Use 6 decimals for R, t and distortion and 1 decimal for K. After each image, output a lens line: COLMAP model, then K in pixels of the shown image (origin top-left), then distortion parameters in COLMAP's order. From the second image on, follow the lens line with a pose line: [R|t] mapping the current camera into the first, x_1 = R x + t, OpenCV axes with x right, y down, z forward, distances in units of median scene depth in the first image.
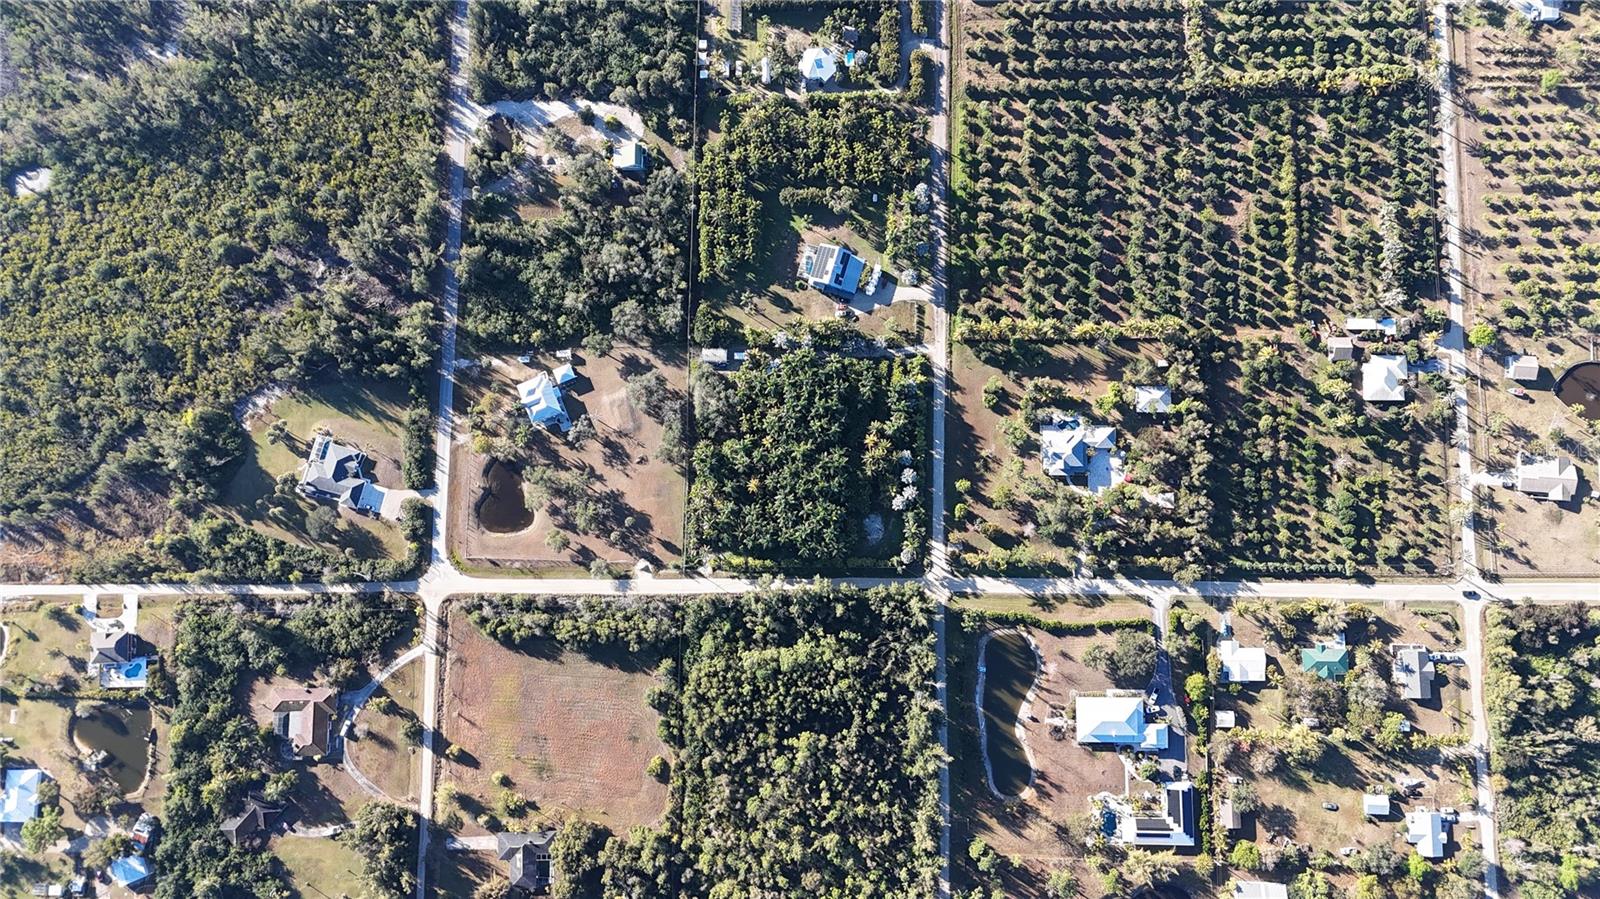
lens RADIAL K [[1174.3, 0, 800.7], [0, 1174.3, 449.1], [0, 0, 1]] dist [0.067579, -0.058264]
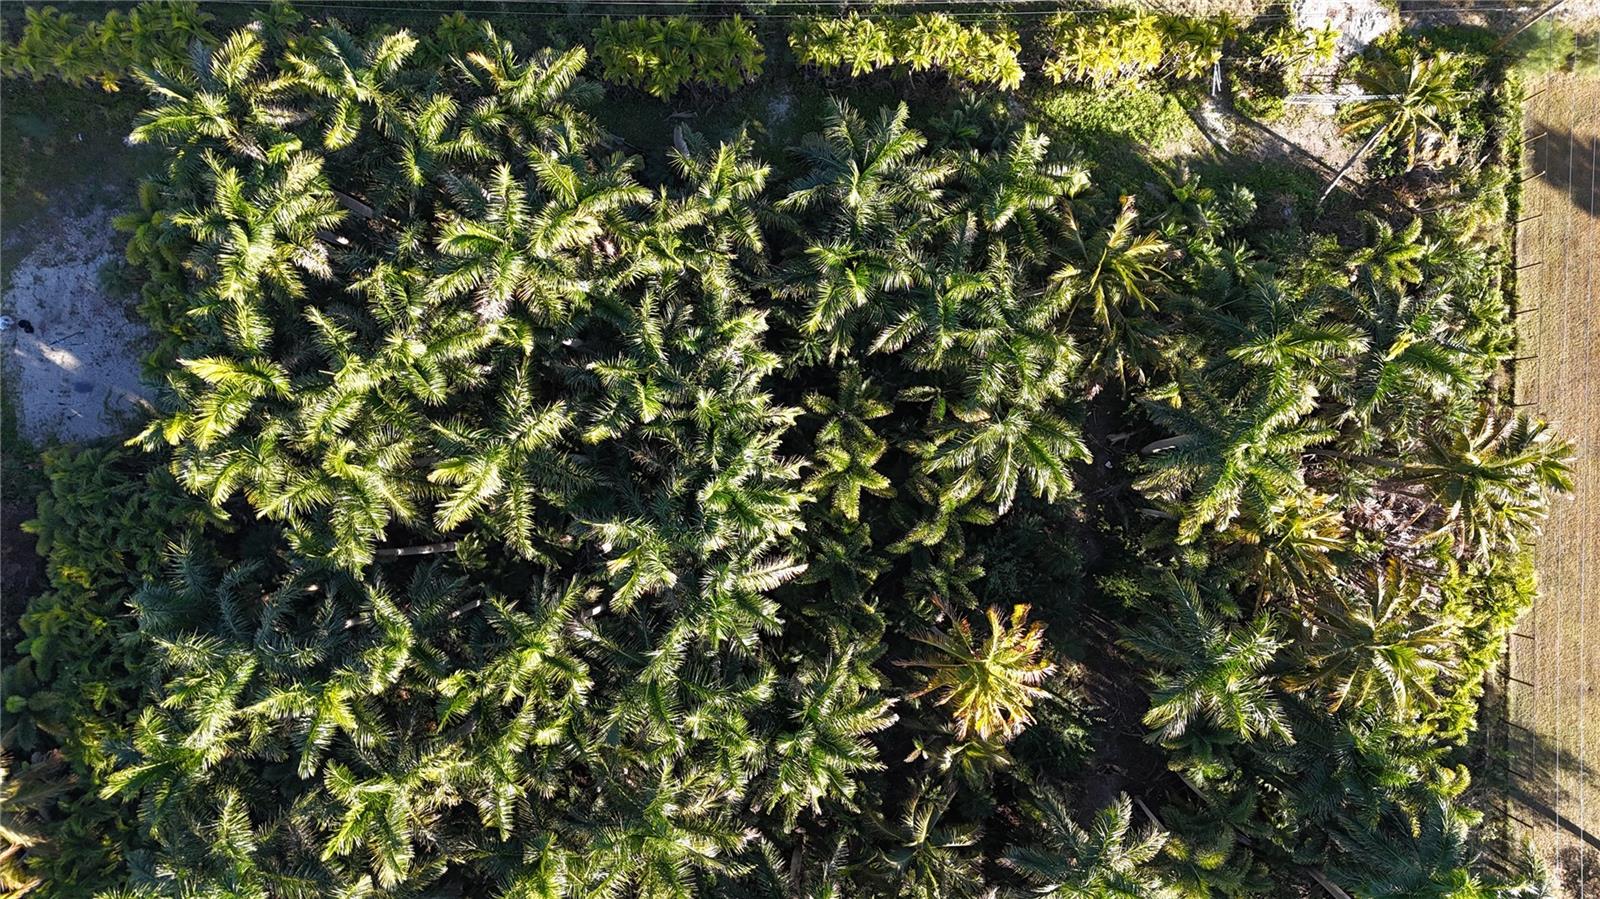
lens RADIAL K [[1174.3, 0, 803.8], [0, 1174.3, 445.1], [0, 0, 1]] dist [0.067579, -0.058264]
pose [[-0.998757, 0.001498, 0.049831, -0.026882], [0.005135, -0.991142, 0.132707, 0.037359], [0.049589, 0.132797, 0.989902, 0.869435]]
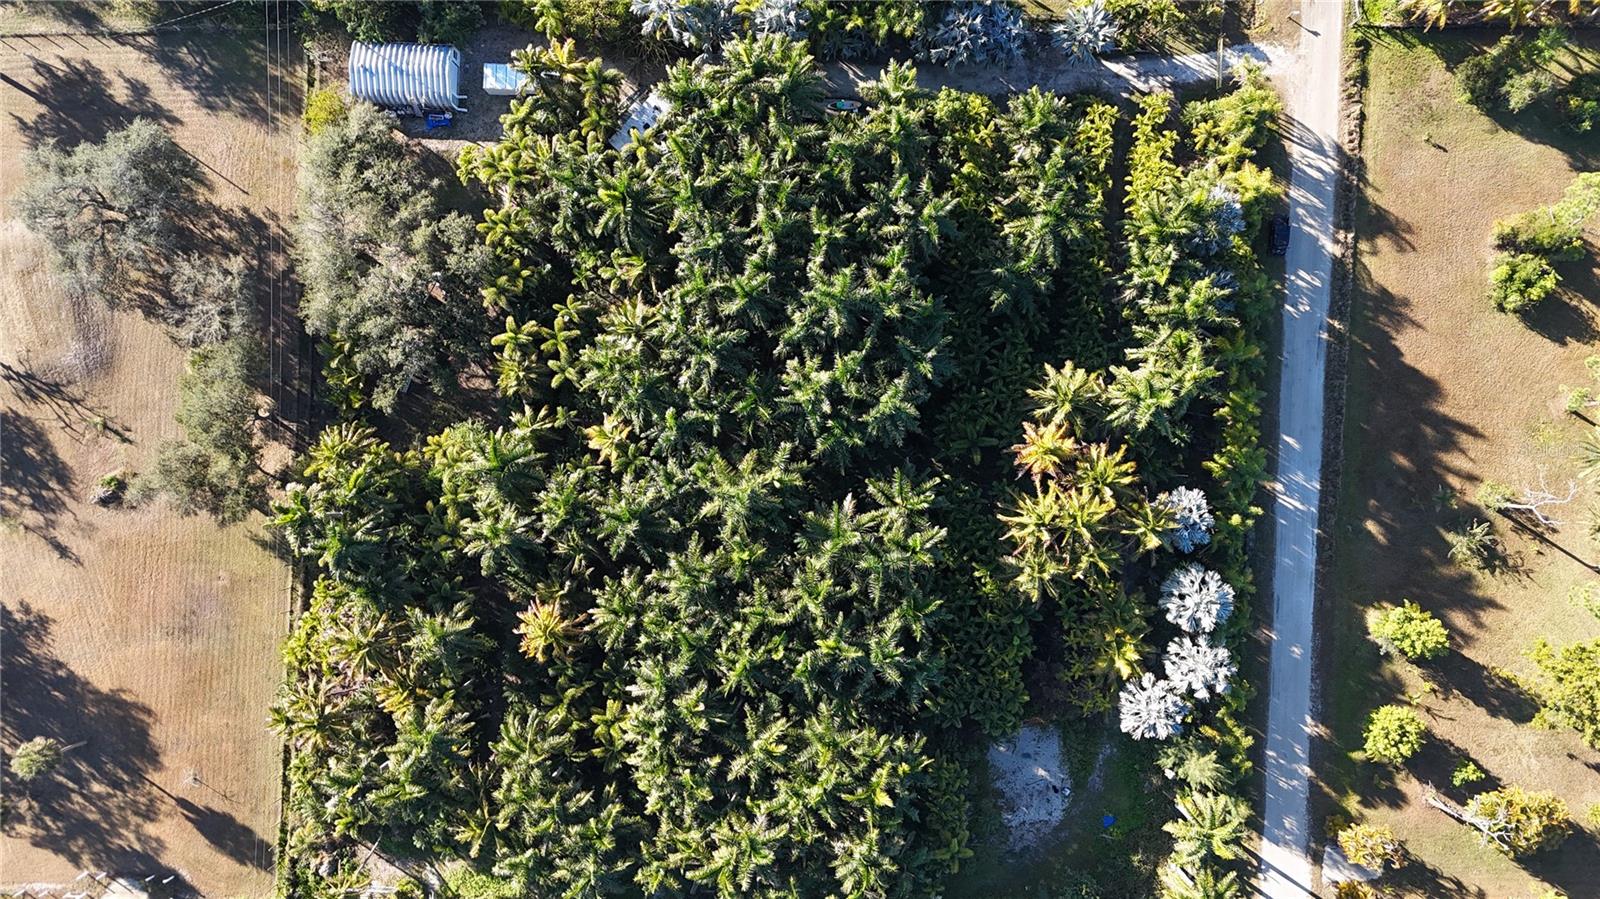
lens RADIAL K [[1174.3, 0, 795.0], [0, 1174.3, 448.7], [0, 0, 1]] dist [0.067579, -0.058264]
pose [[0.999814, 0.018093, 0.006694, 0.008739], [-0.018812, 0.991255, 0.130614, -0.036340], [-0.004272, -0.130716, 0.991411, 0.755353]]
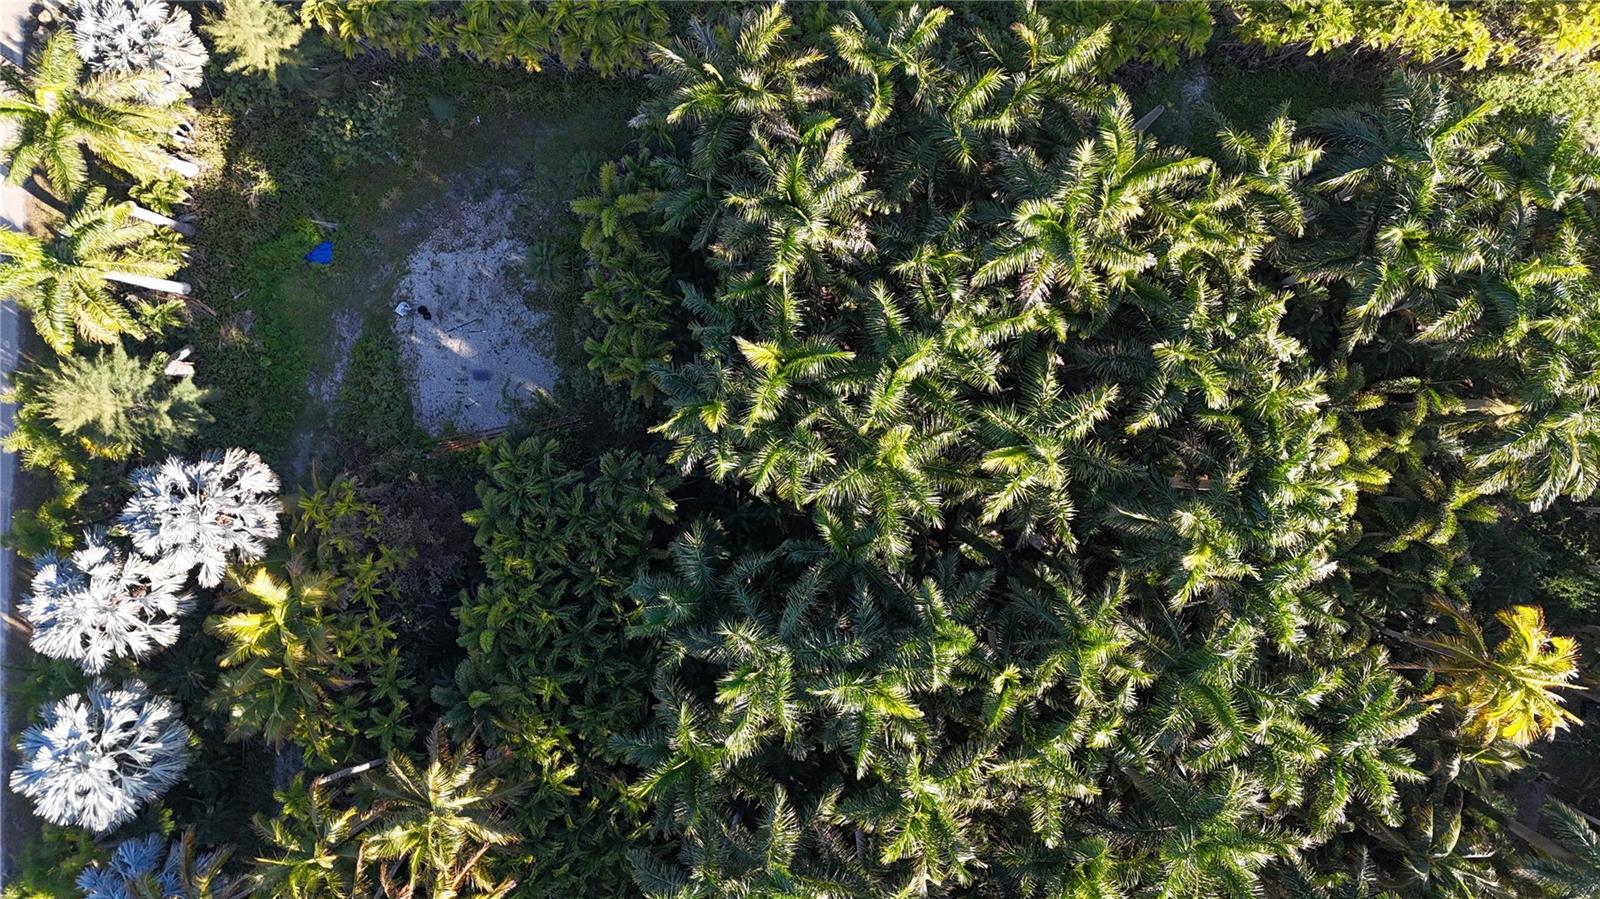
lens RADIAL K [[1174.3, 0, 798.7], [0, 1174.3, 448.1], [0, 0, 1]] dist [0.067579, -0.058264]
pose [[-0.999003, -0.004743, 0.044396, 0.020346], [0.010580, -0.991169, 0.132185, 0.036439], [0.043377, 0.132523, 0.990230, 0.871265]]
